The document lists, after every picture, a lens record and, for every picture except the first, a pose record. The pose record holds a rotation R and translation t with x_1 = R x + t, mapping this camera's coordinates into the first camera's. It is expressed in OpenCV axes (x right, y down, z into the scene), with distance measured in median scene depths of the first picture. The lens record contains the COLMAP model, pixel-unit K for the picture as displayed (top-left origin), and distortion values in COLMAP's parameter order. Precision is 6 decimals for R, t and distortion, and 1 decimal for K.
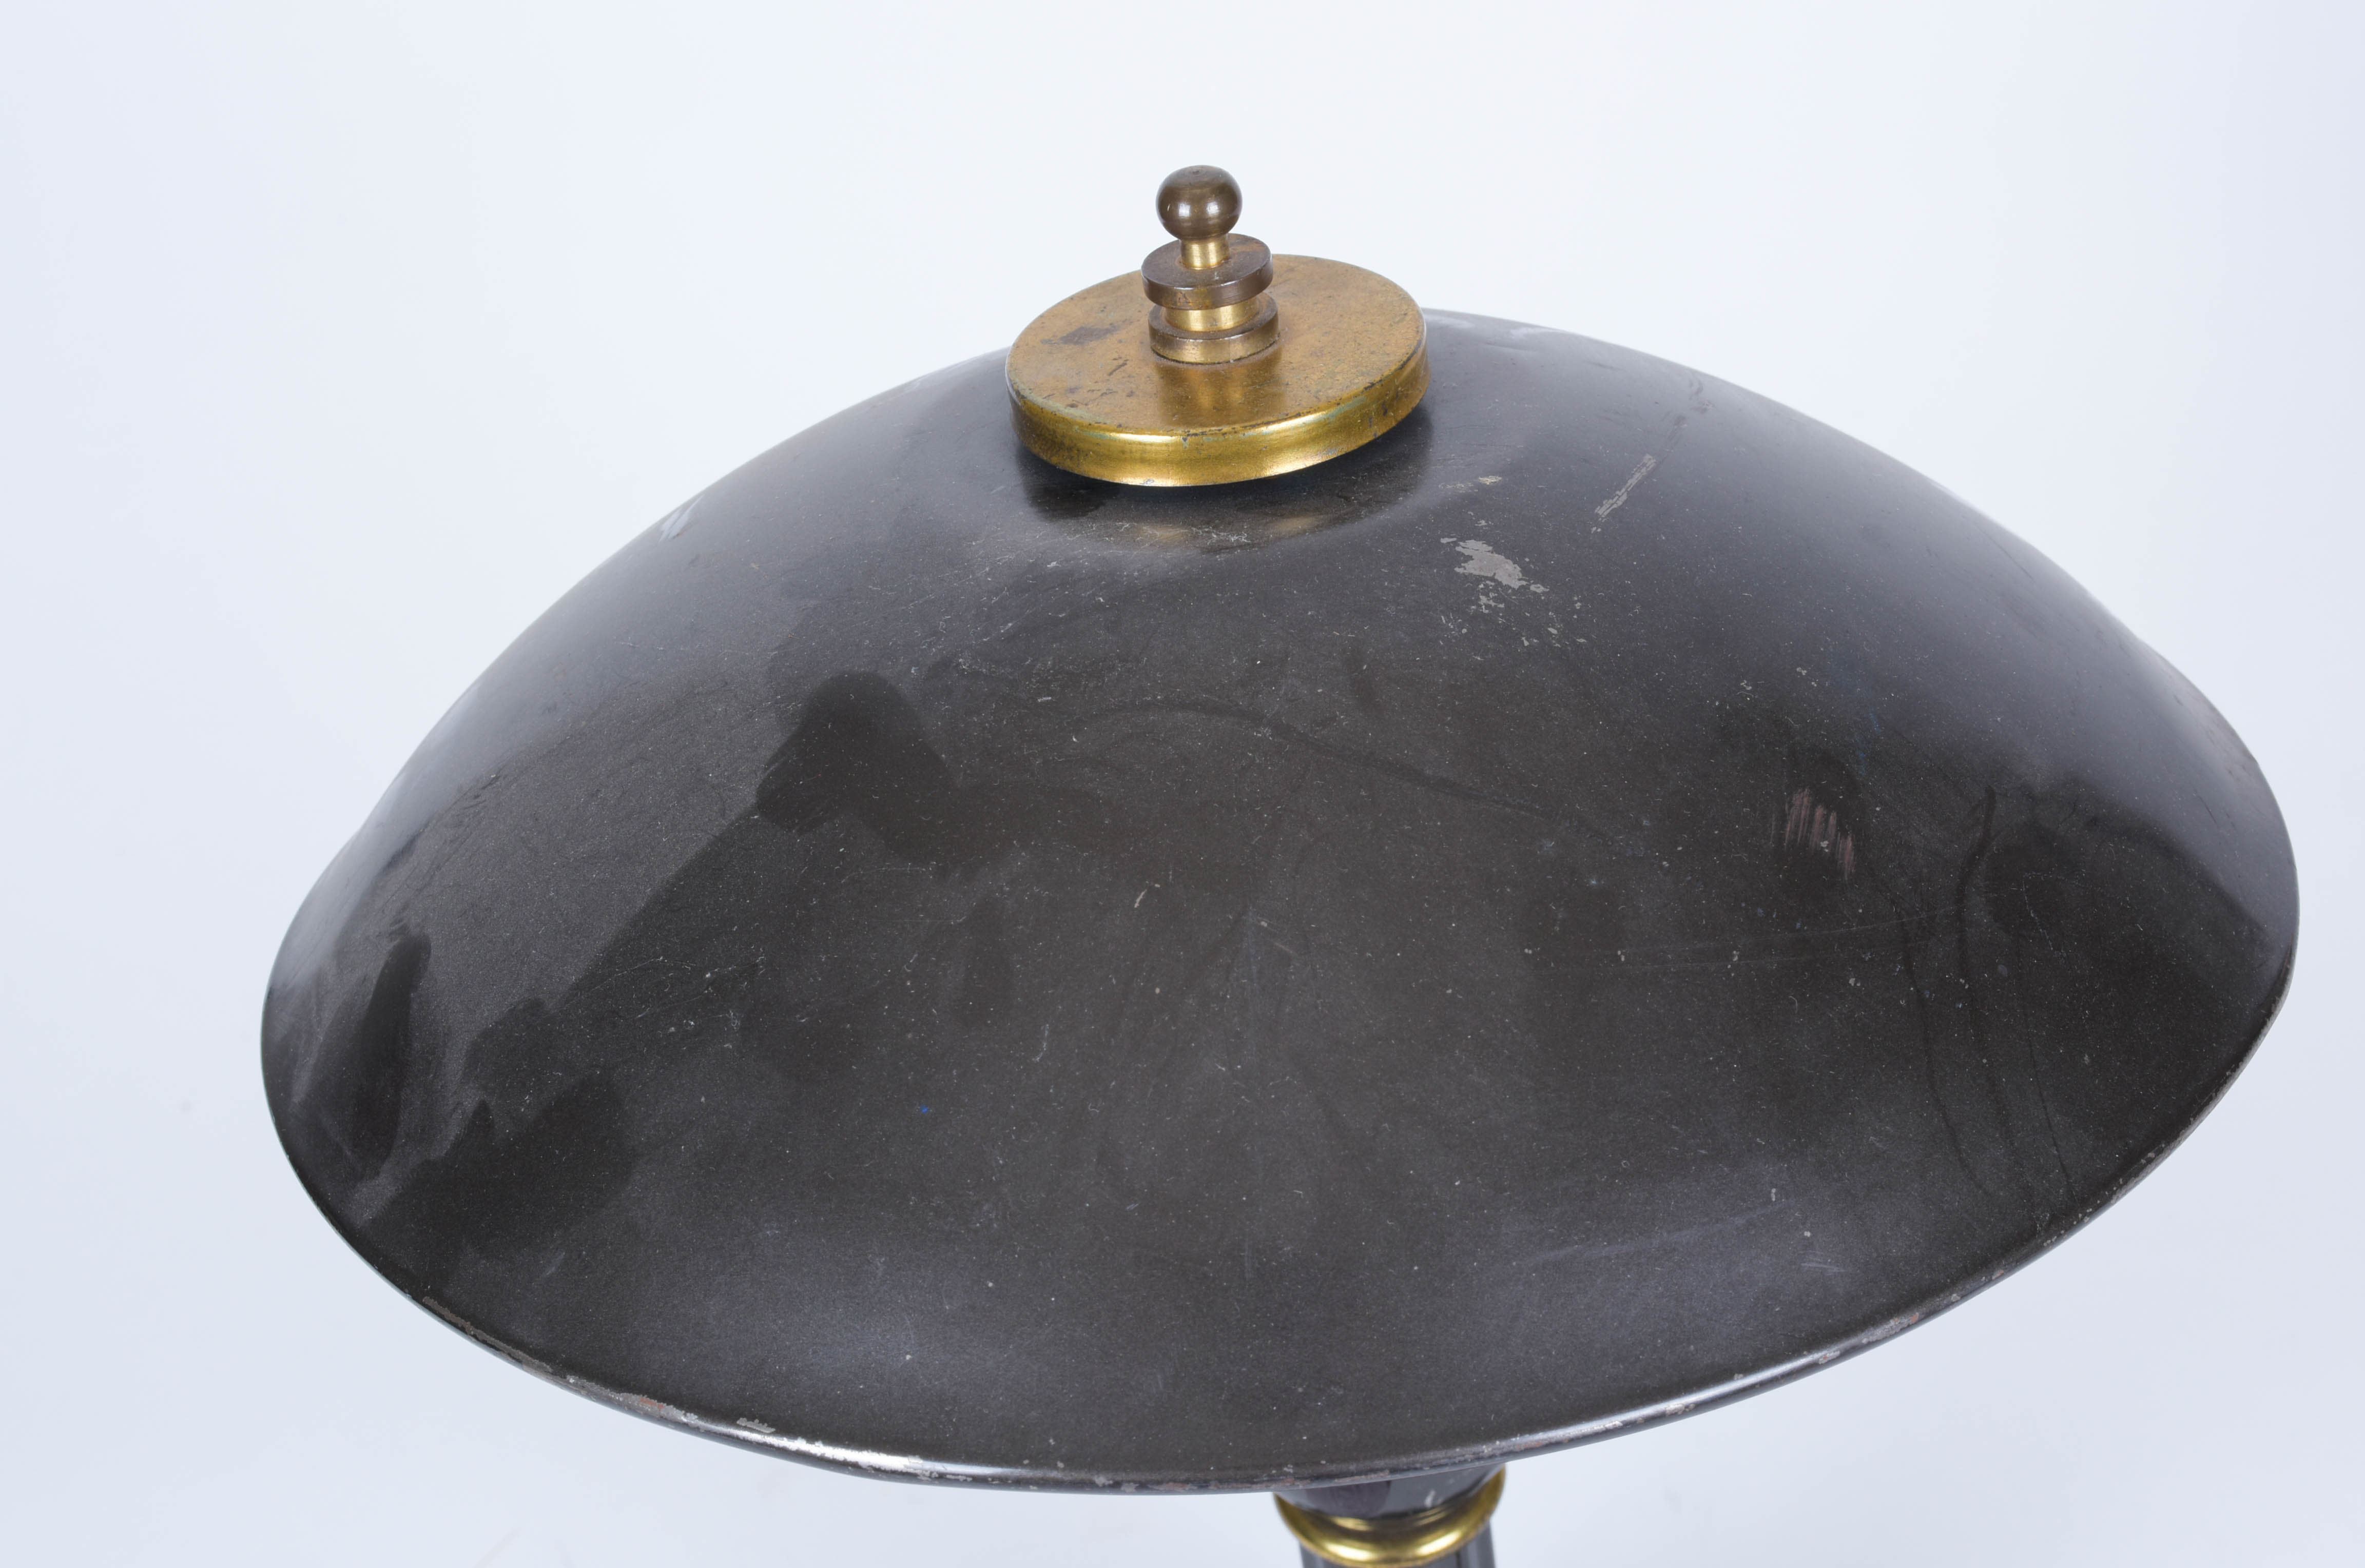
lens RADIAL K [[3808.9, 0, 1182.5], [0, 3808.9, 784.0], [0, 0, 1]] dist [-0.034922, -0.048278]
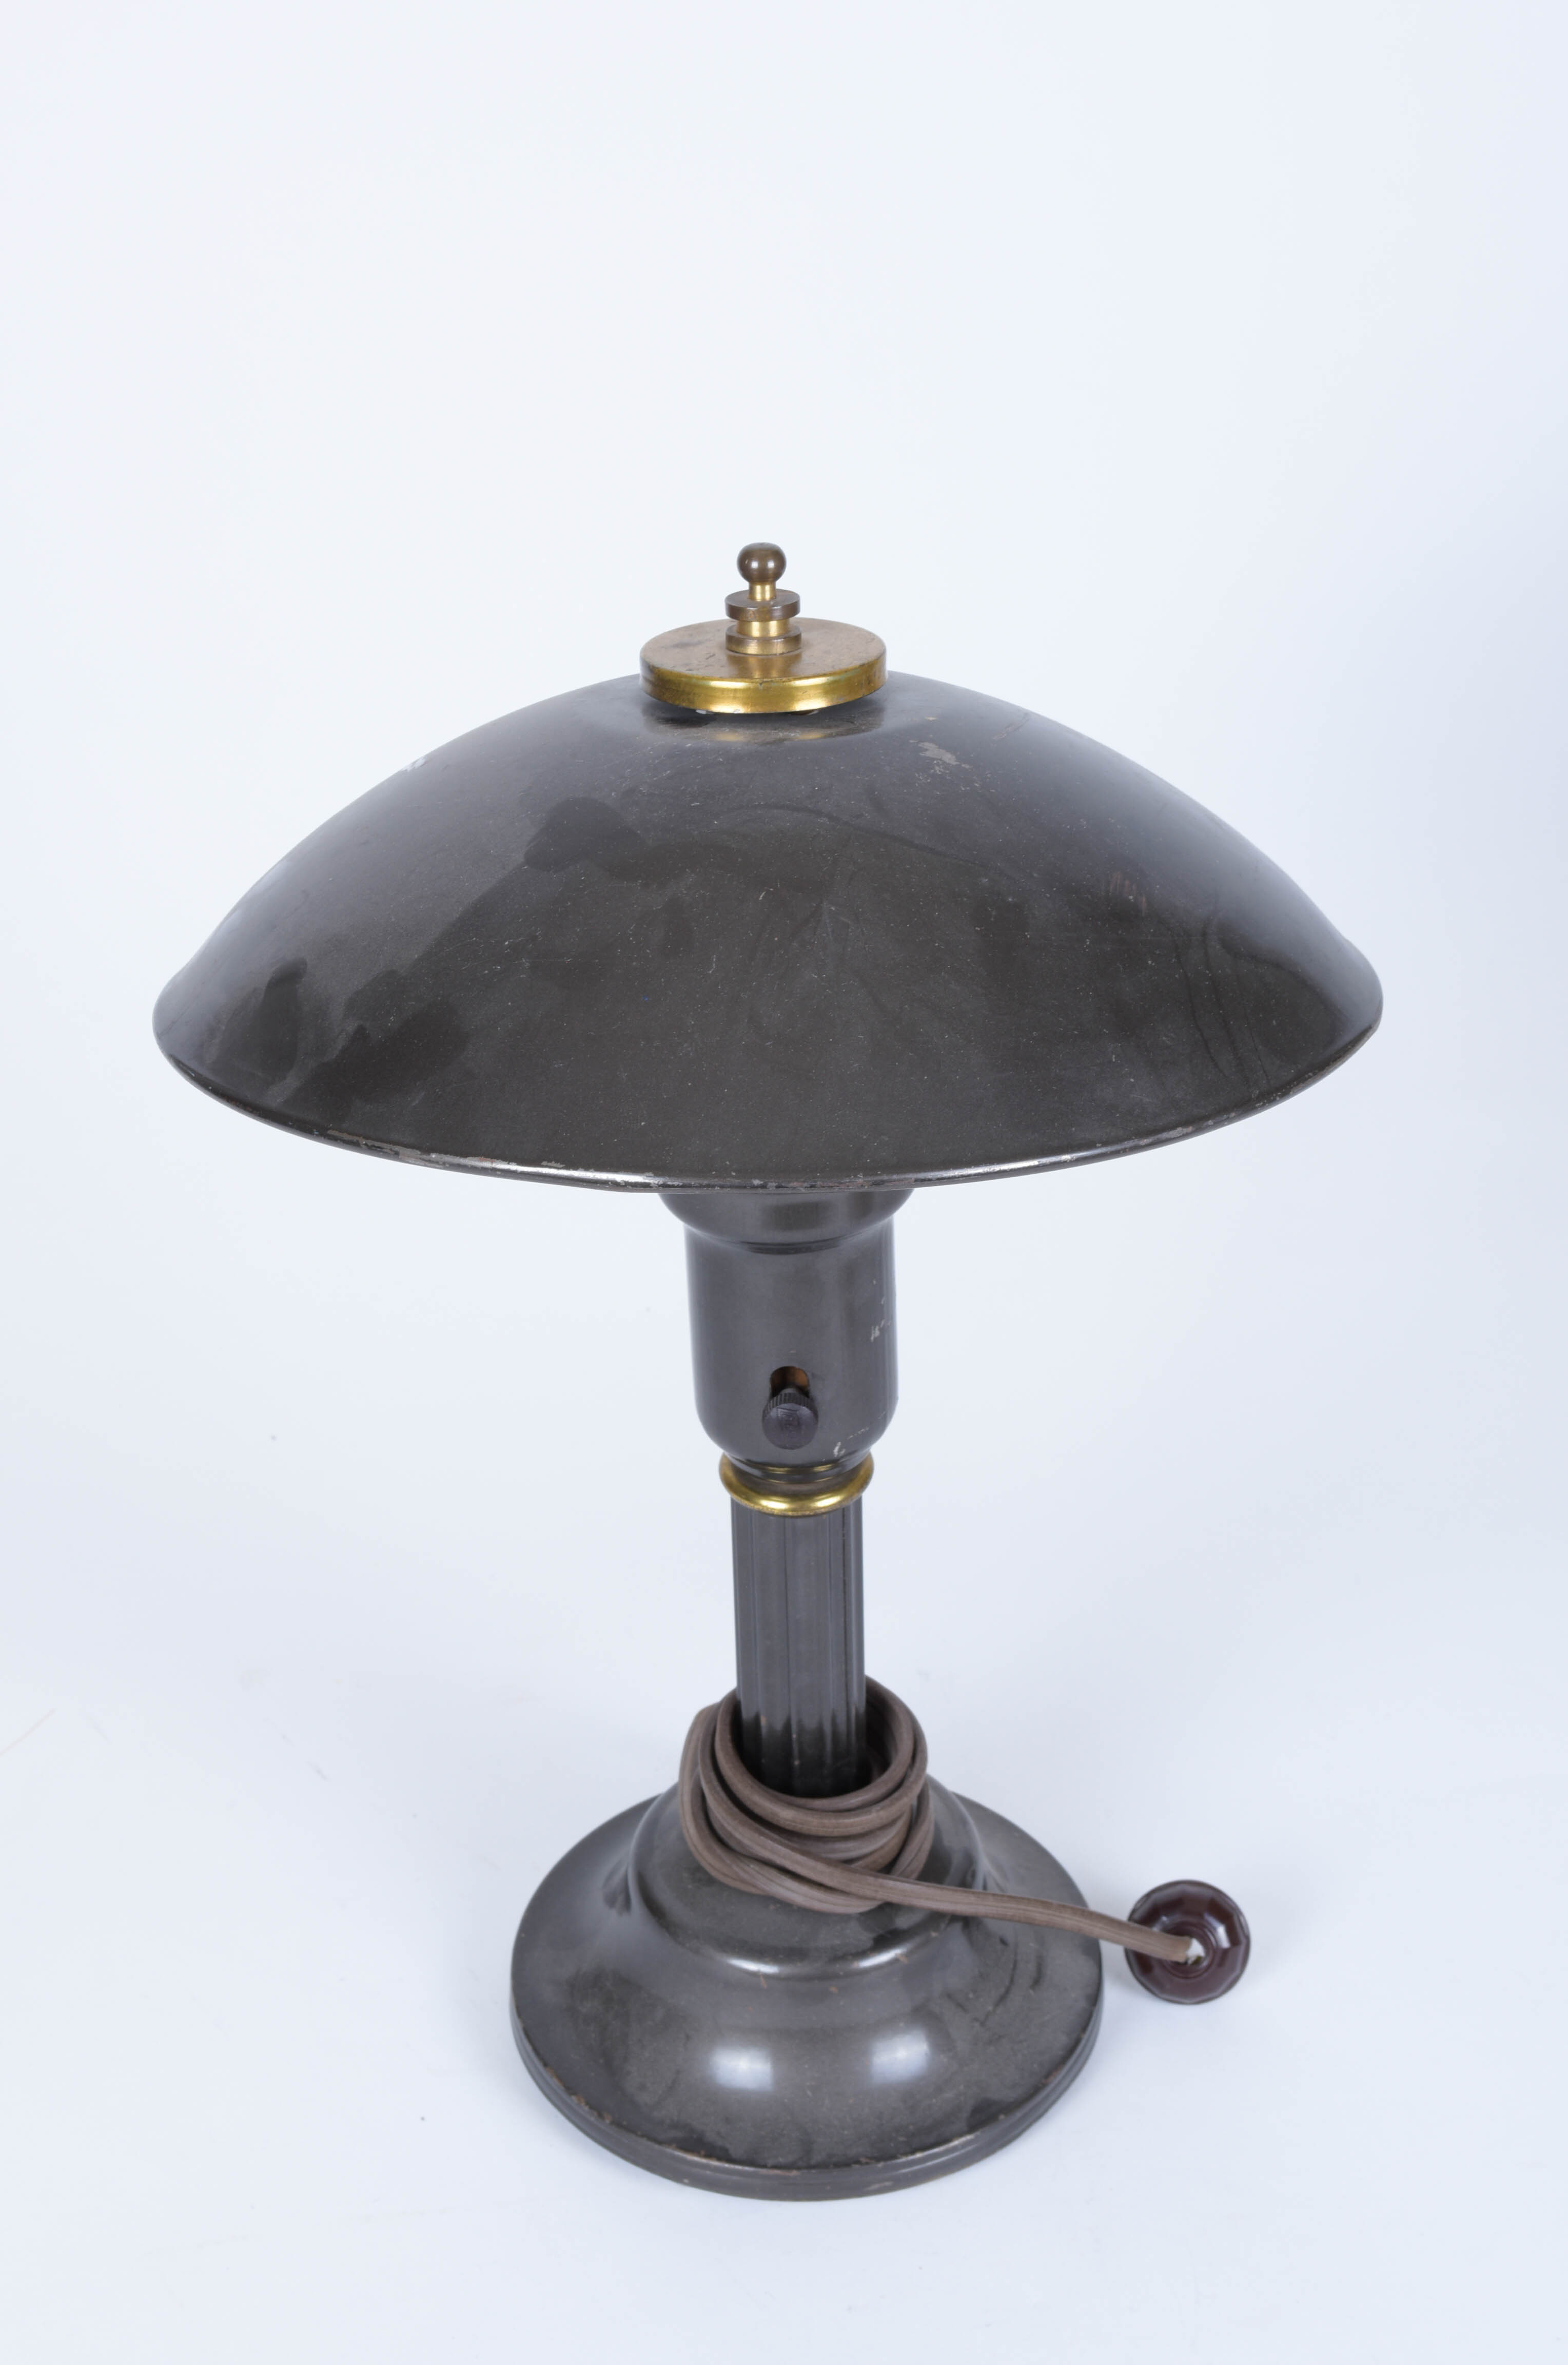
lens RADIAL K [[3808.9, 0, 784.0], [0, 3808.9, 1182.5], [0, 0, 1]] dist [-0.034922, -0.048278]
pose [[0.987712, 0.031979, 0.152980, -0.259655], [-0.008705, 0.988579, -0.150453, 0.415183], [-0.156045, 0.147272, 0.976709, -0.696973]]
